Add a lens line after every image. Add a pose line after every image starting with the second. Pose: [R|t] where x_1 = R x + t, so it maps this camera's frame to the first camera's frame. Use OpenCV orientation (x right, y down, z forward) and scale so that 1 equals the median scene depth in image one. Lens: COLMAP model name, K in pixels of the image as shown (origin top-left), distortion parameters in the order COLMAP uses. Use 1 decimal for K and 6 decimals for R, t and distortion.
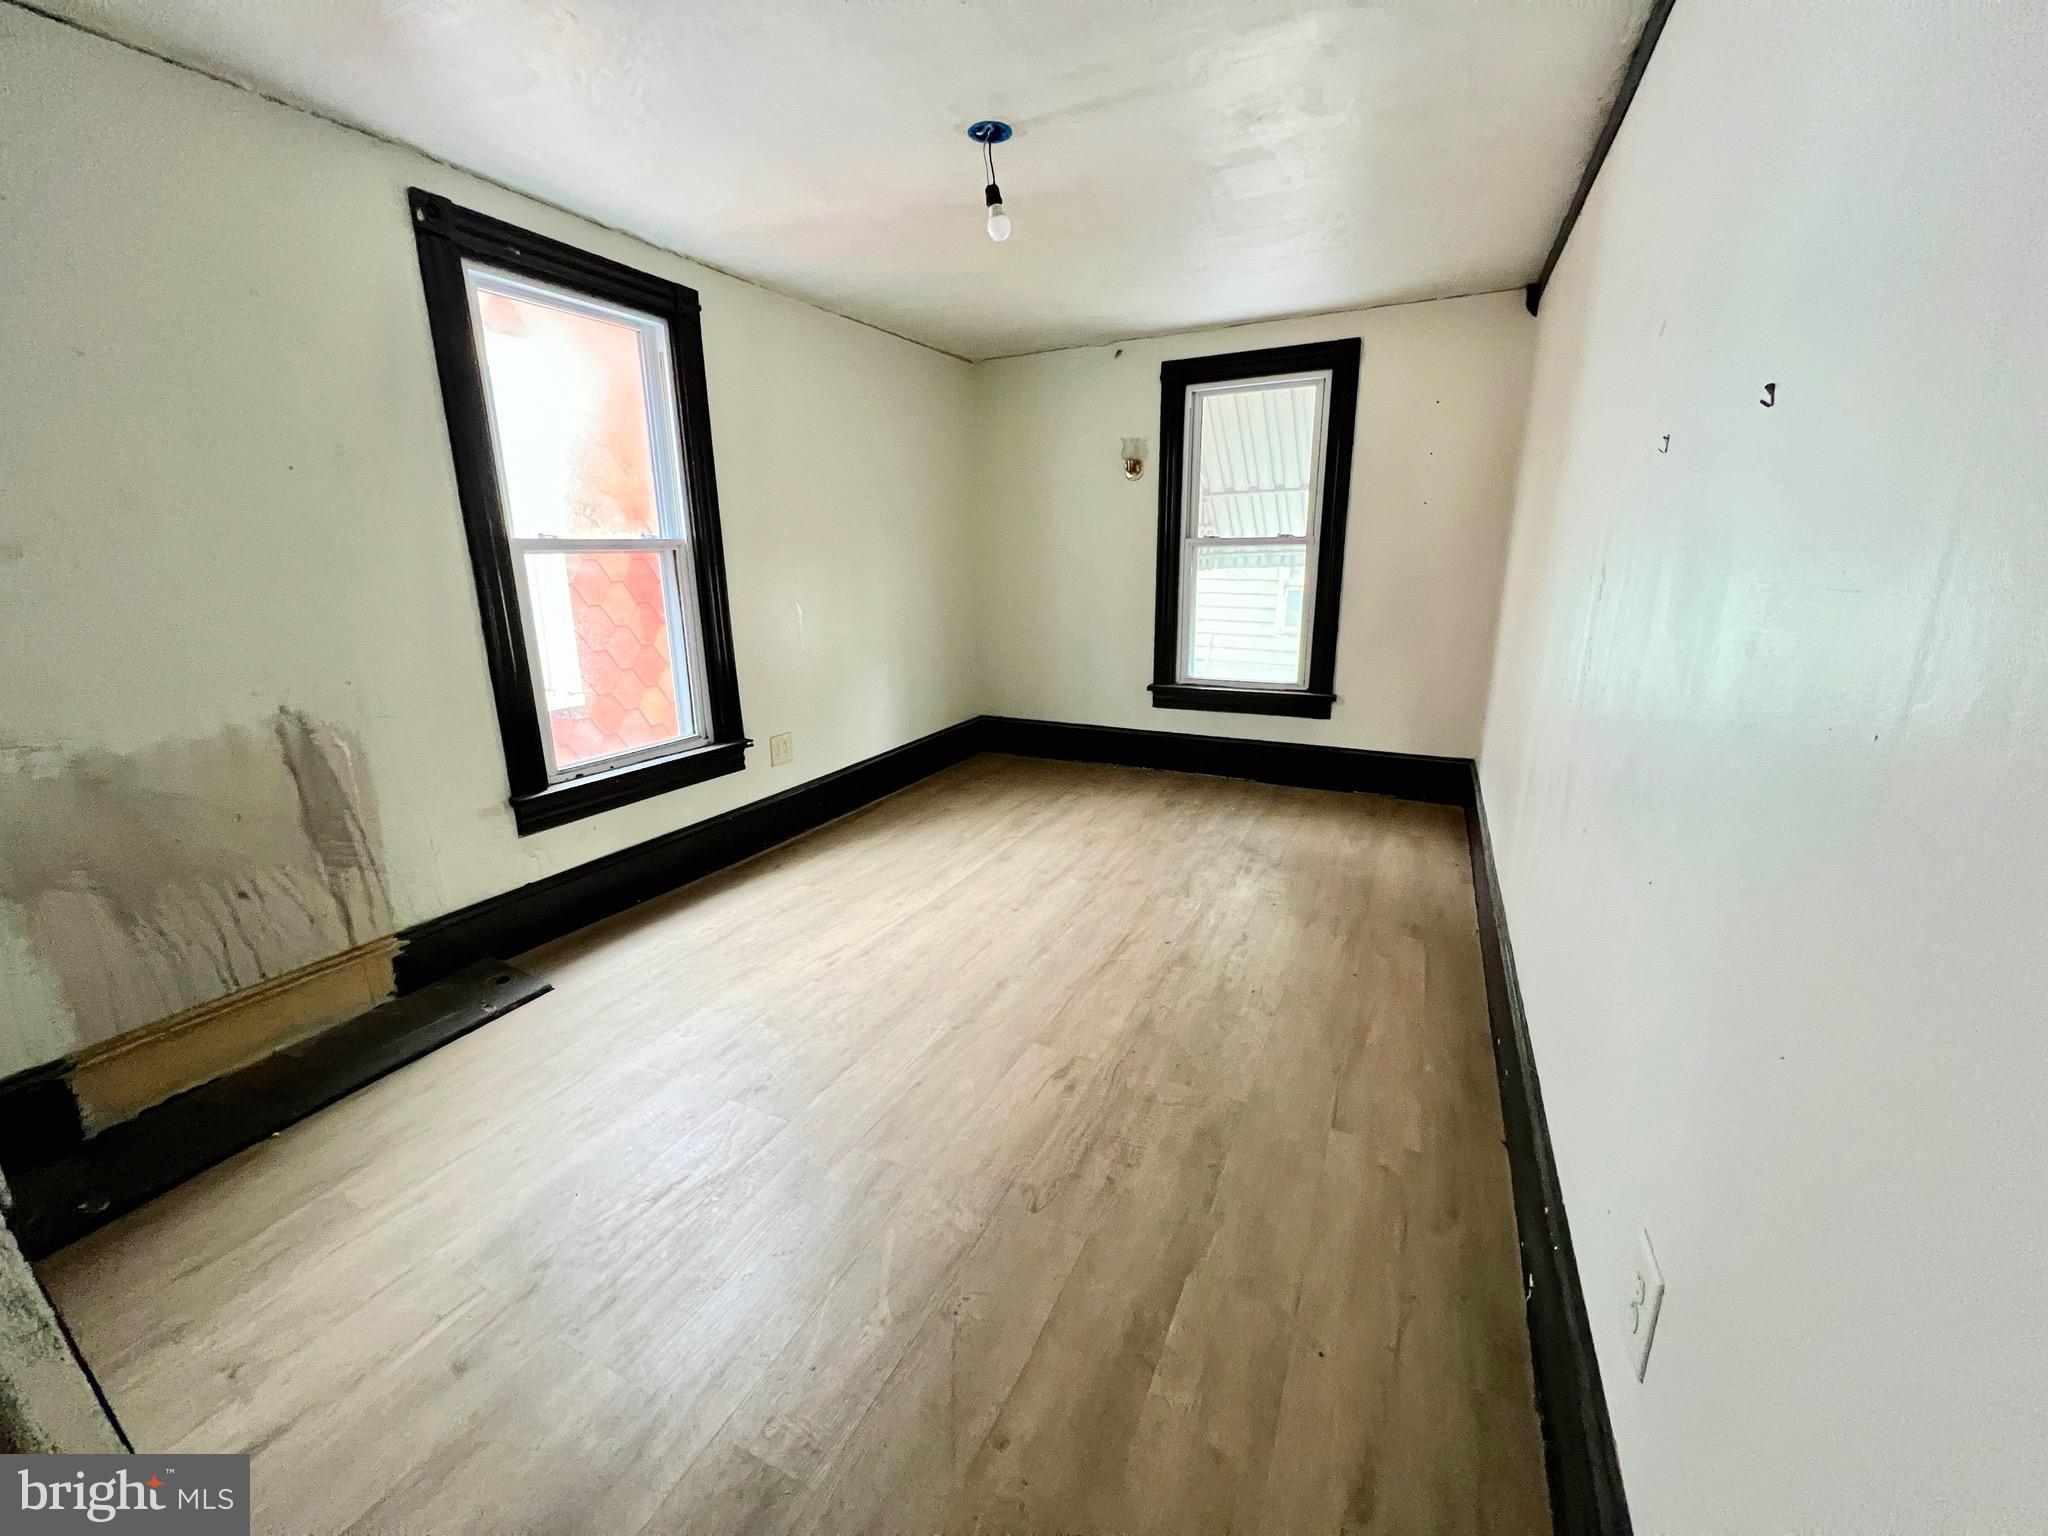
lens RADIAL K [[826.7, 0, 1020.4], [0, 826.7, 767.0], [0, 0, 1]] dist [-0.000483, -0.000469]
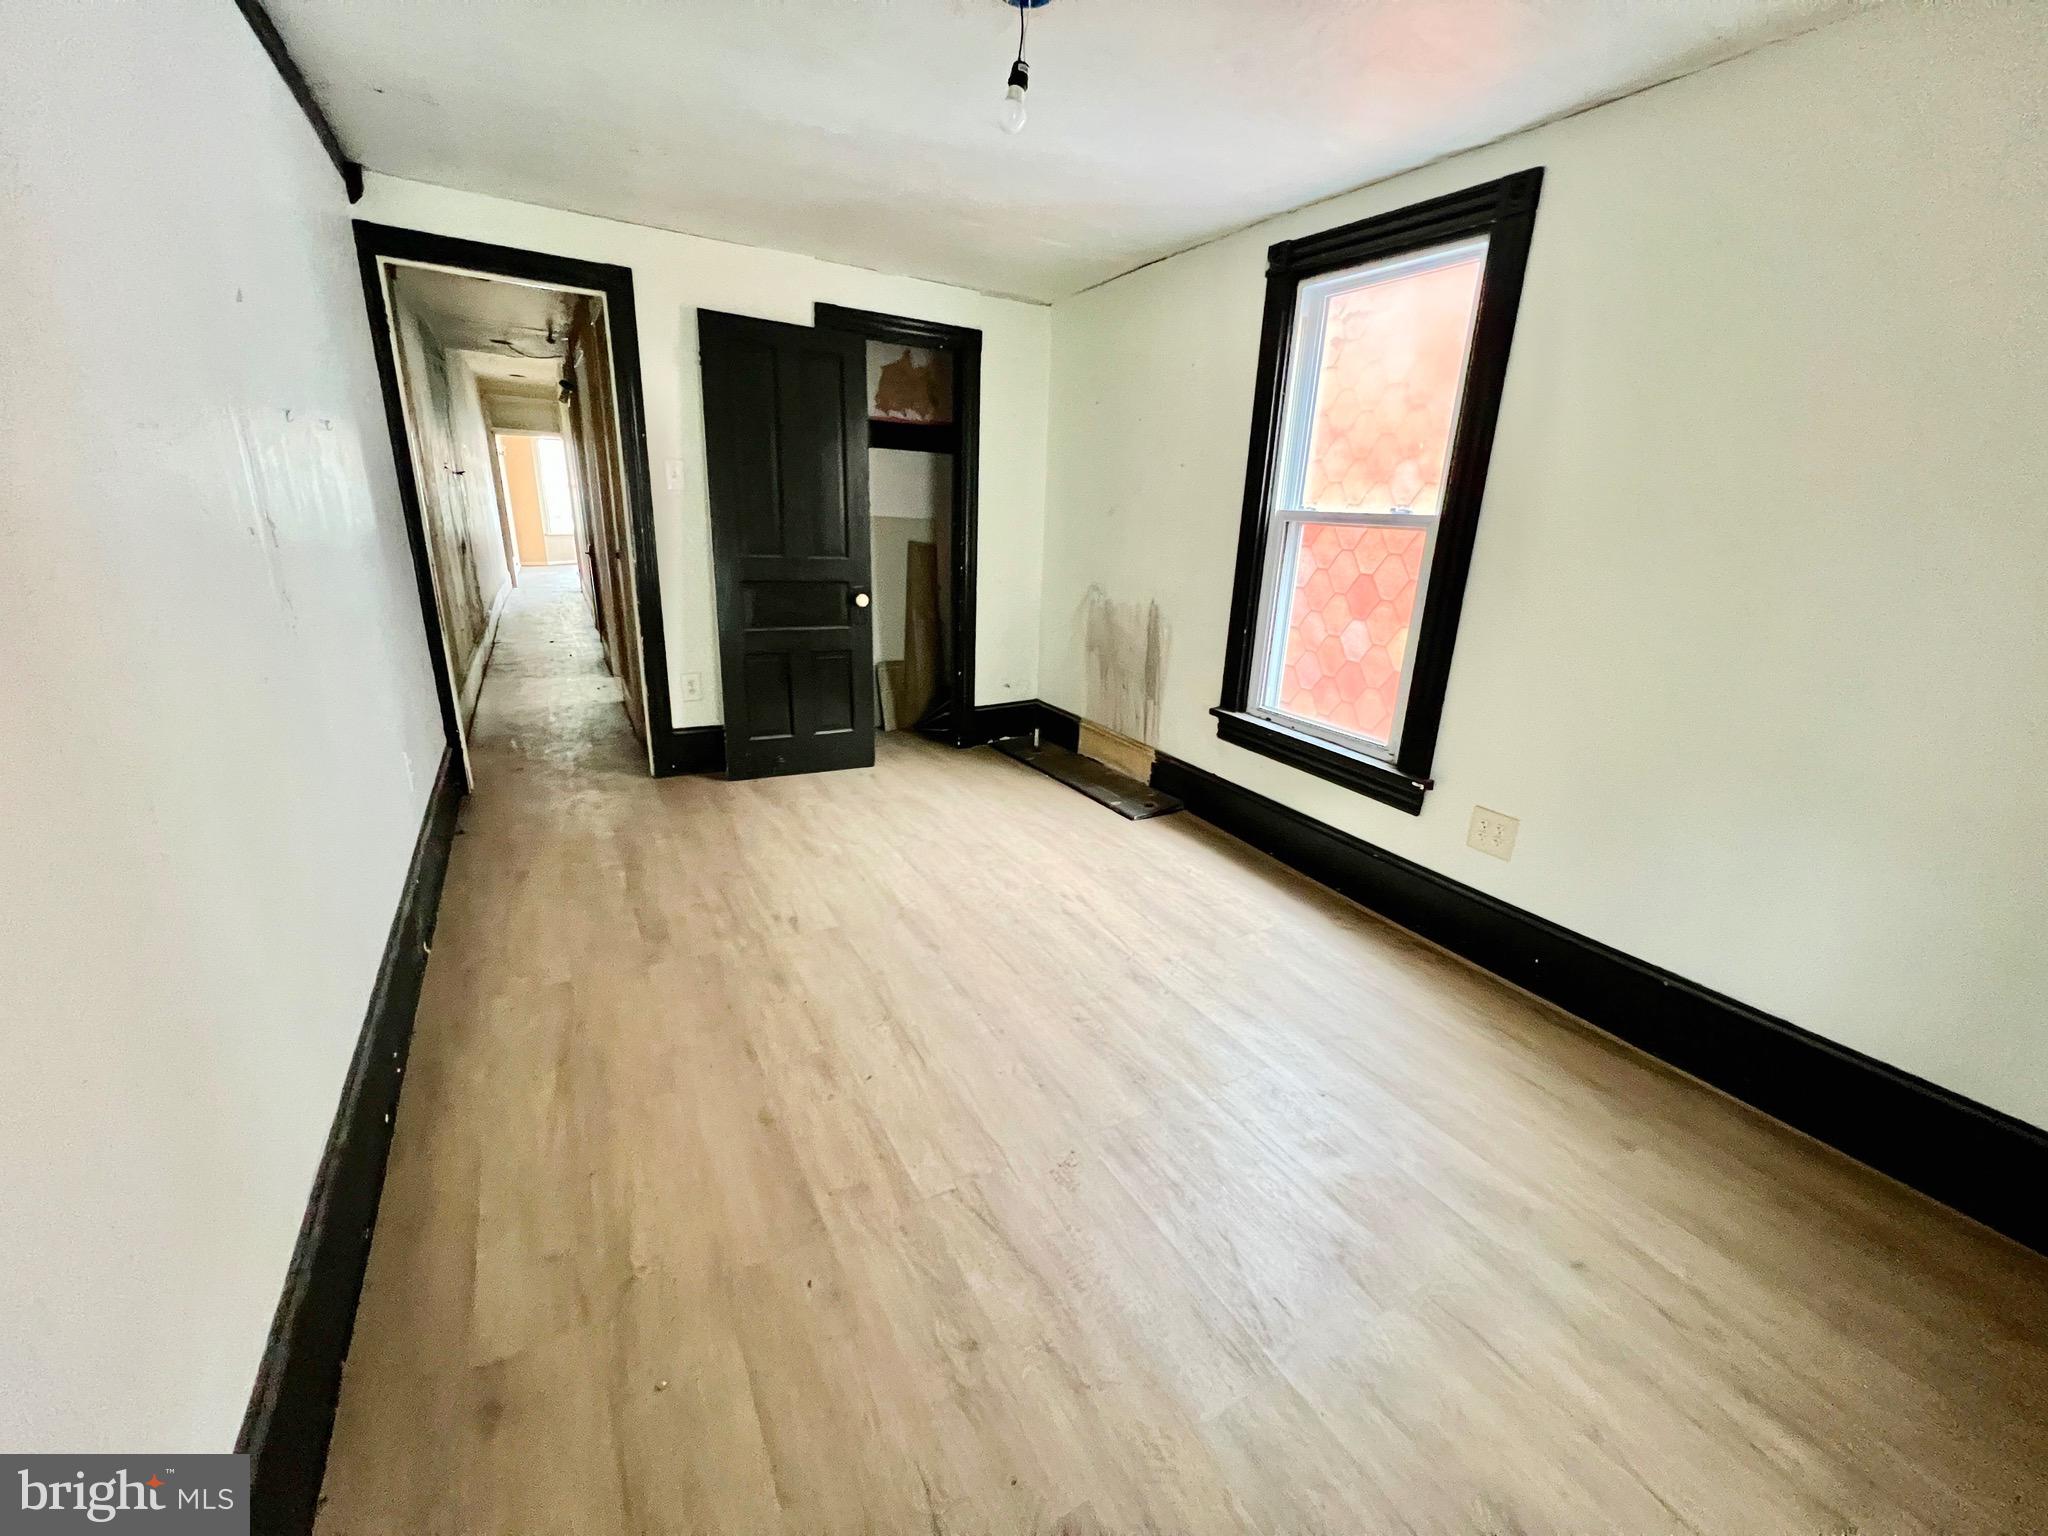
lens RADIAL K [[826.7, 0, 1024.7], [0, 826.7, 769.1], [0, 0, 1]] dist [-0.000483, -0.000469]
pose [[-0.566827, 0.237246, -0.788937, 0.696493], [-0.246124, 0.865137, 0.436992, -0.416629], [0.786213, 0.441875, -0.431991, 1.508268]]
